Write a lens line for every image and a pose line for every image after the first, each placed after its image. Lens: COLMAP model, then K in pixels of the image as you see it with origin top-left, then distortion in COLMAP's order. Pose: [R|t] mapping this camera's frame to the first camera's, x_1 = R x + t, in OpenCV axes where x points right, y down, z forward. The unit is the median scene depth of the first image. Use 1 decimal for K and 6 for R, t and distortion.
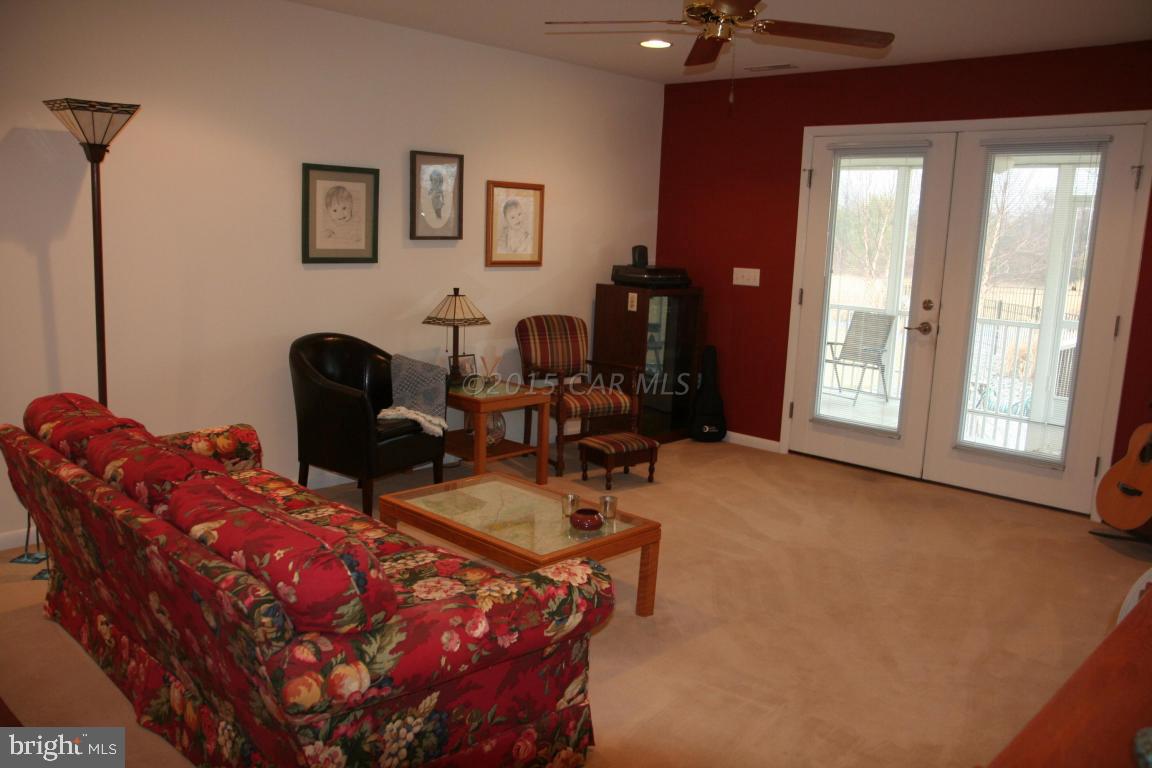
lens RADIAL K [[911.5, 0, 572.8], [0, 911.5, 387.4], [0, 0, 1]] dist [-0.080795, 0.085646]
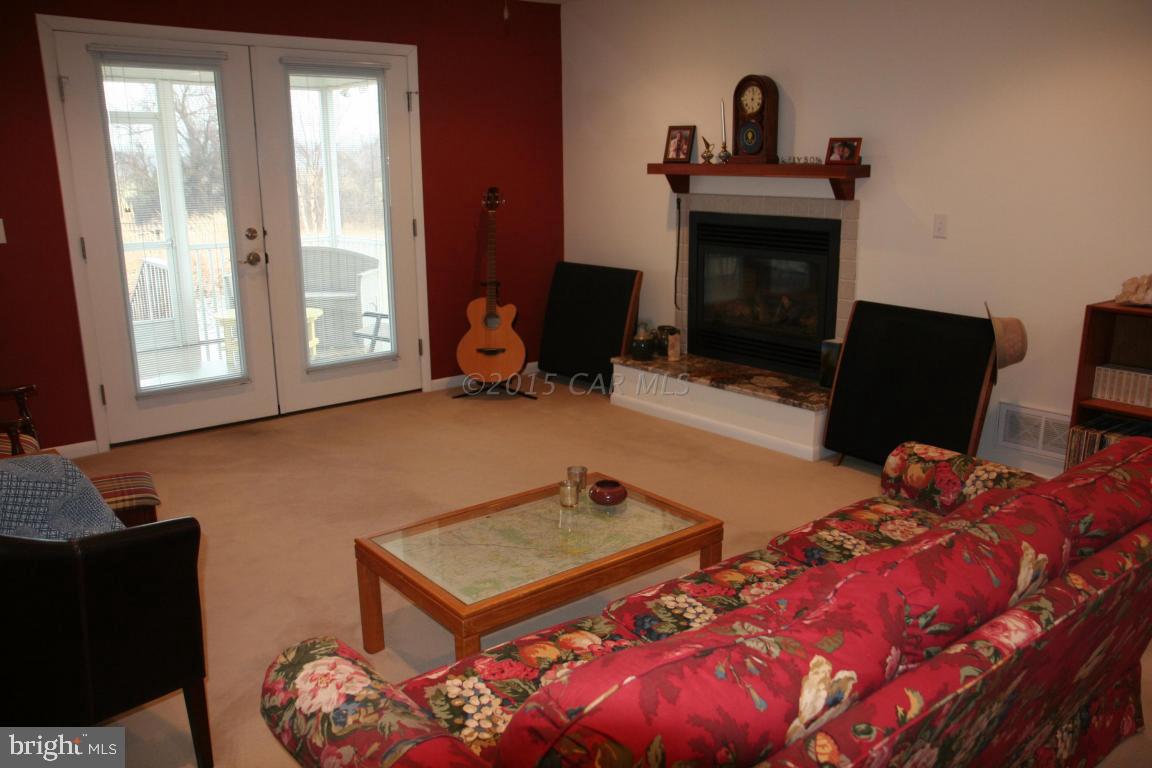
lens RADIAL K [[911.5, 0, 583.7], [0, 911.5, 387.8], [0, 0, 1]] dist [-0.080795, 0.085646]
pose [[0.124744, -0.277285, 0.952655, -0.484623], [0.180552, 0.950468, 0.253006, -0.111418], [-0.975623, 0.140443, 0.168629, 0.515281]]
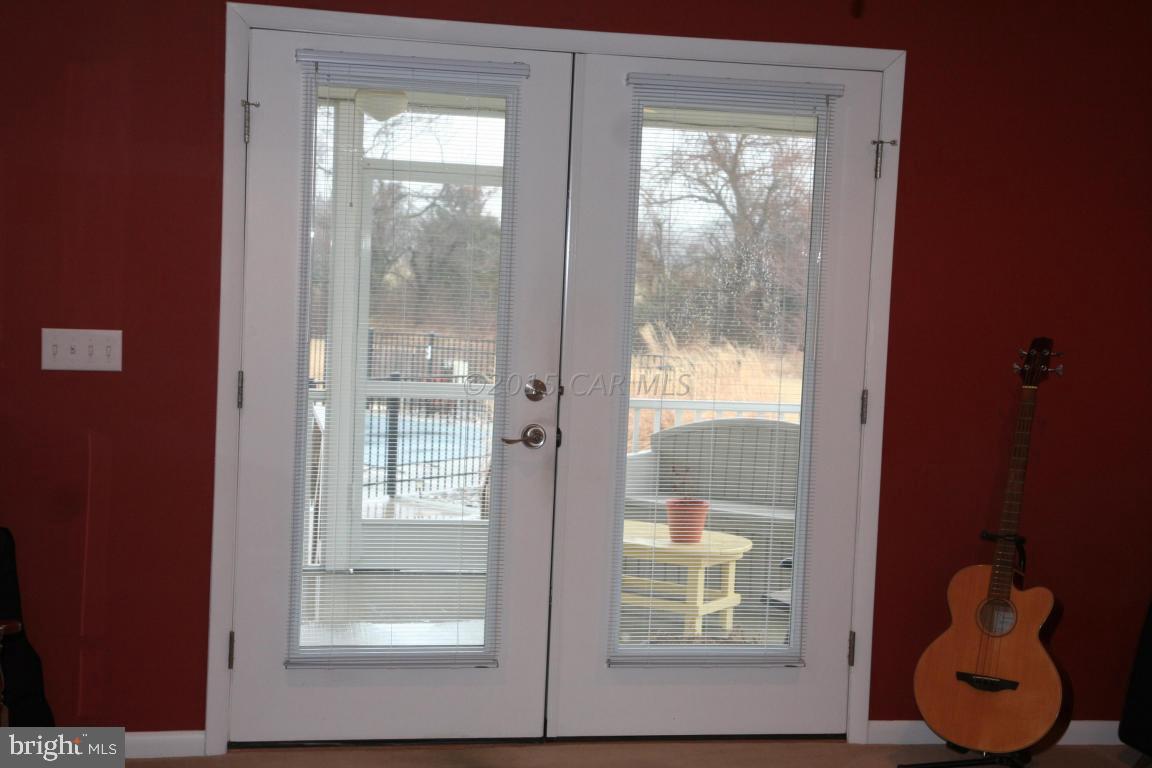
lens RADIAL K [[1699.7, 0, 575.4], [0, 1699.7, 383.3], [0, 0, 1]] dist [0.150793, 0.000000]
pose [[0.580149, -0.074011, 0.811141, -0.353907], [0.118800, 0.992902, 0.005627, -0.095835], [-0.805800, 0.093099, 0.584824, 0.415897]]
